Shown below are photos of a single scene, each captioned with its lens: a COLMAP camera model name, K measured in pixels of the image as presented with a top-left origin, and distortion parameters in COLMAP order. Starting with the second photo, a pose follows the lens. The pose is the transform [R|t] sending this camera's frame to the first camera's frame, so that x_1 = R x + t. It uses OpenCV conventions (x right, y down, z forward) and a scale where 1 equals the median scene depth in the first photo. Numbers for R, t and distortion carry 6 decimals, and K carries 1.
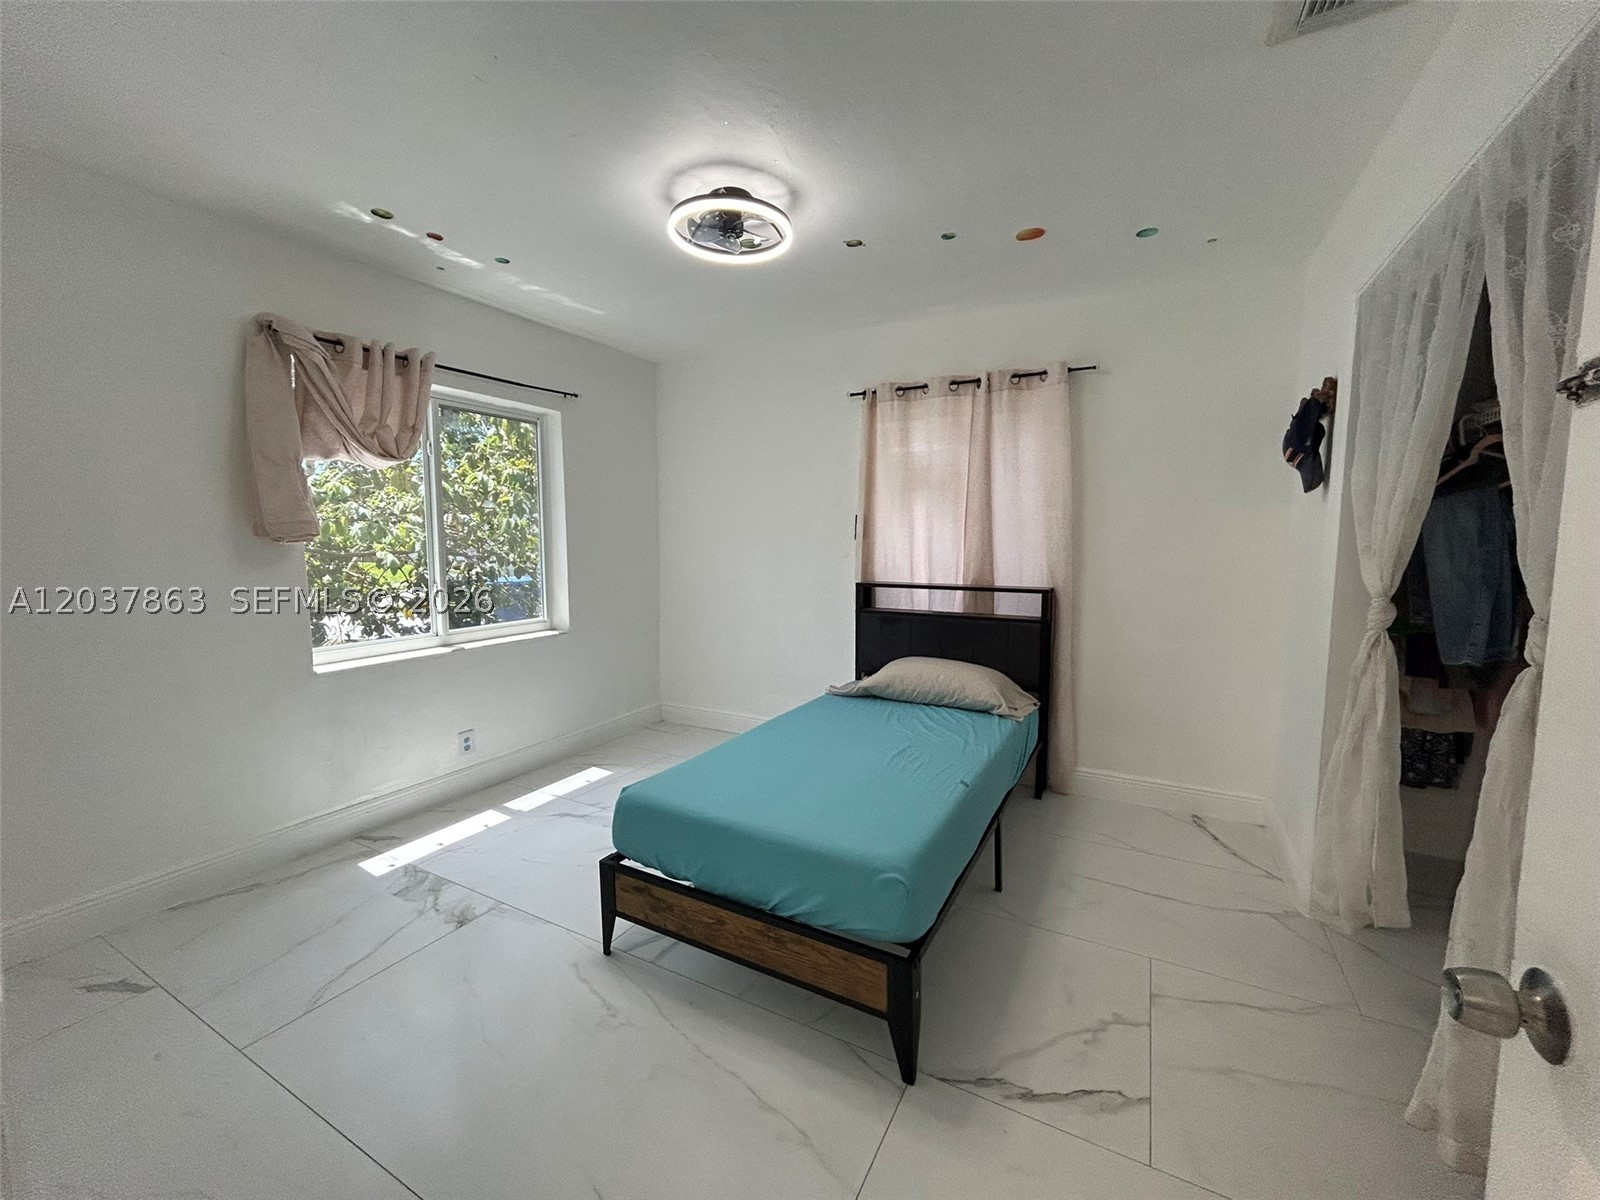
lens RADIAL K [[645.8, 0, 800.0], [0, 645.8, 600.0], [0, 0, 1]] dist [0.001402, -0.000696]
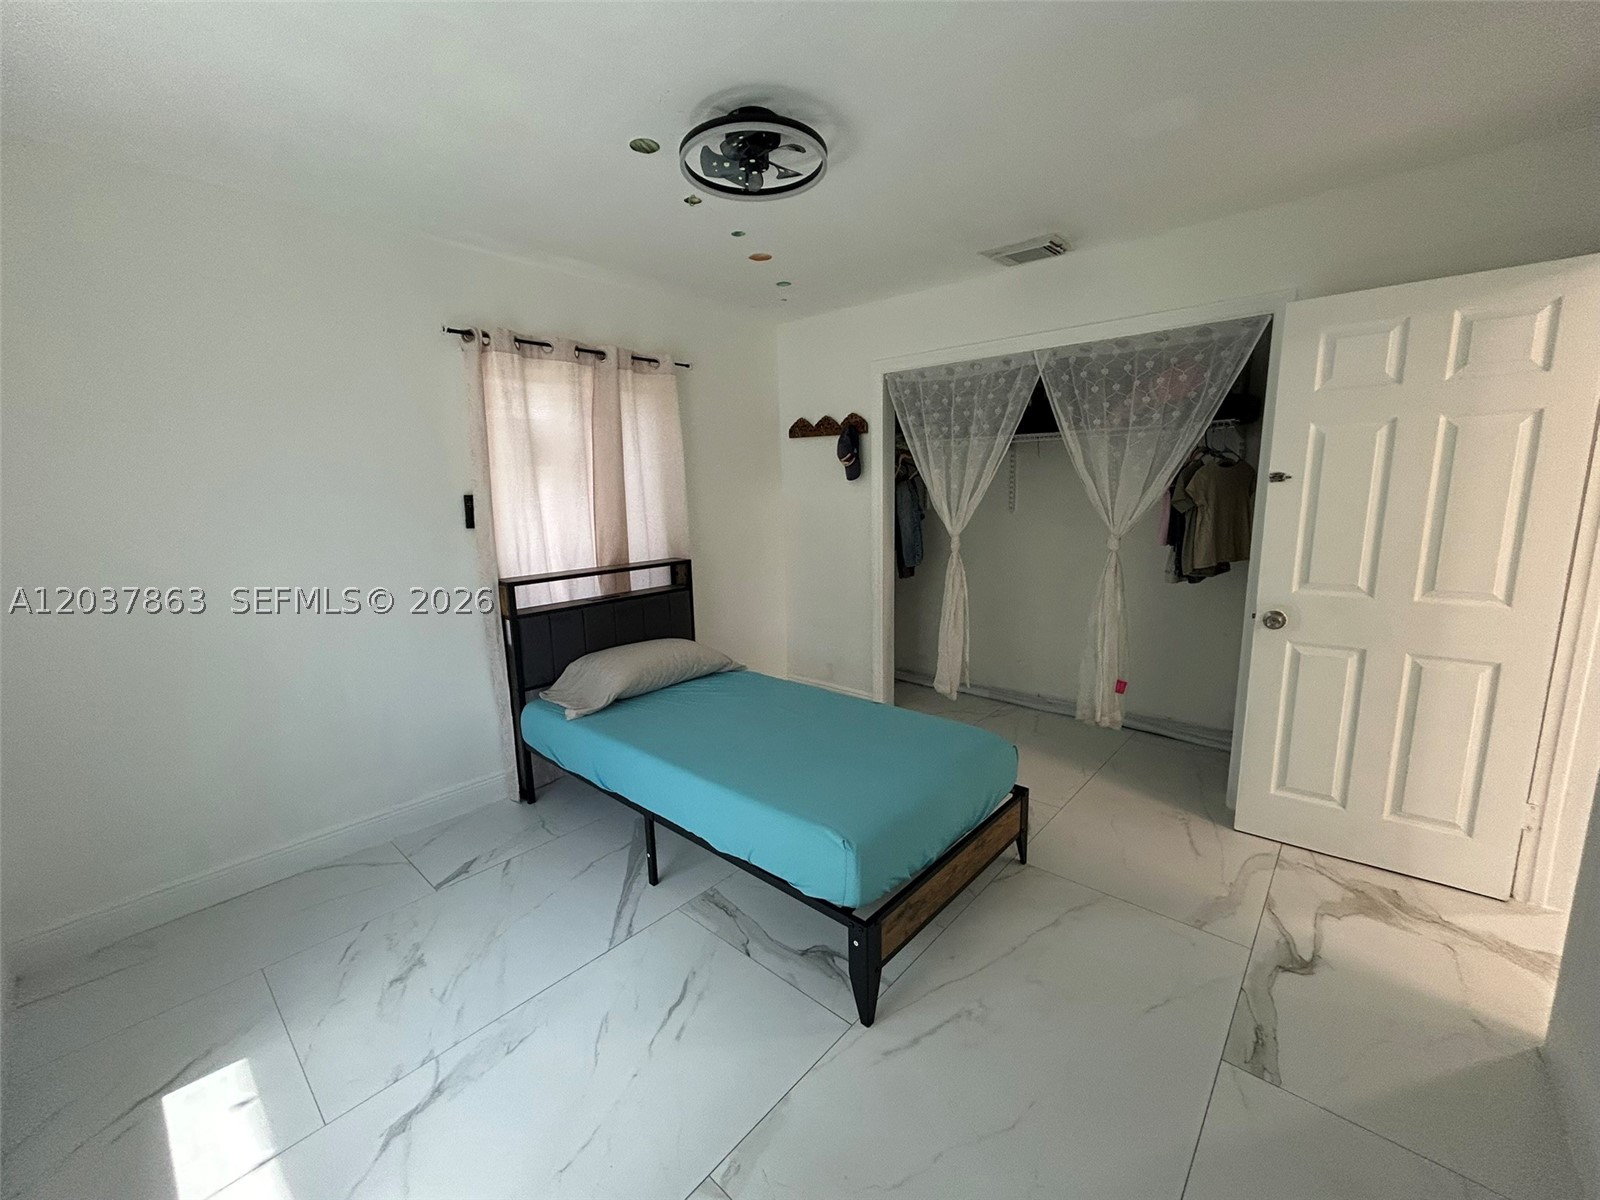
lens RADIAL K [[645.8, 0, 800.0], [0, 645.8, 600.0], [0, 0, 1]] dist [0.001402, -0.000696]
pose [[0.228992, -0.172747, 0.957978, -0.623145], [0.117894, 0.981805, 0.148863, -0.086286], [-0.966263, 0.078851, 0.245191, 0.498029]]
